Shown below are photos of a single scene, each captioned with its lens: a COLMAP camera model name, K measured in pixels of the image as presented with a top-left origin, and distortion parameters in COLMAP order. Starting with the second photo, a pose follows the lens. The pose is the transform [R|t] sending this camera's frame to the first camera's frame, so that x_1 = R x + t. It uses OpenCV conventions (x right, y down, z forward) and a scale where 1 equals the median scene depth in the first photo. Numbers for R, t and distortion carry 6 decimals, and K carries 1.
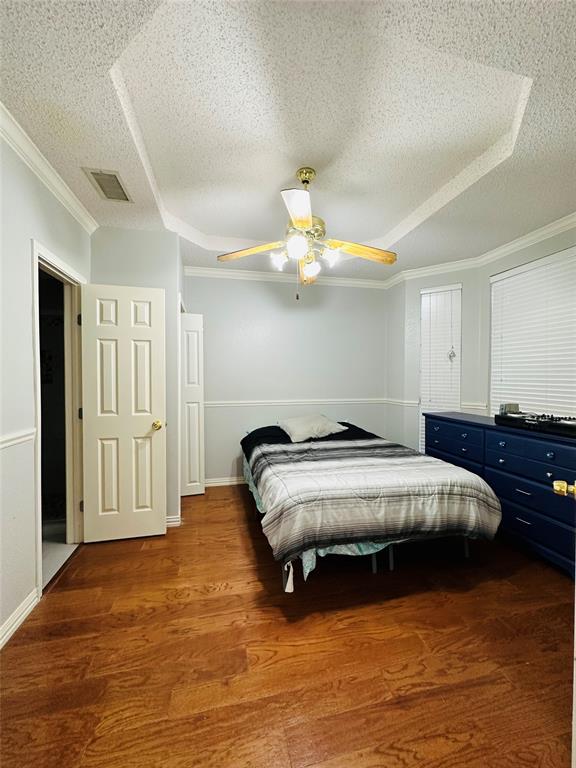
lens RADIAL K [[307.0, 0, 287.5], [0, 307.0, 382.3], [0, 0, 1]] dist [-0.000084, 0.000166]
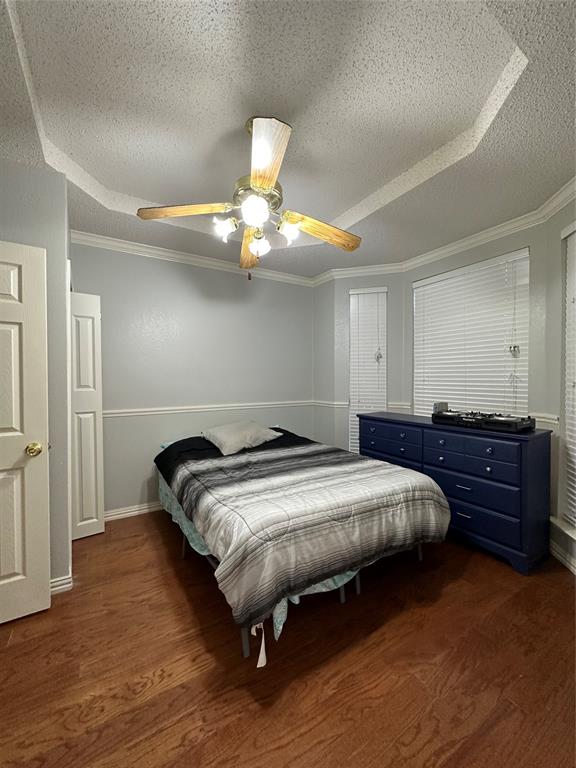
lens RADIAL K [[307.0, 0, 287.2], [0, 307.0, 382.8], [0, 0, 1]] dist [-0.000084, 0.000166]
pose [[0.947057, -0.008267, 0.320959, -0.126393], [0.010348, 0.999935, -0.004780, 0.002314], [-0.320899, 0.007848, 0.947081, 0.203342]]
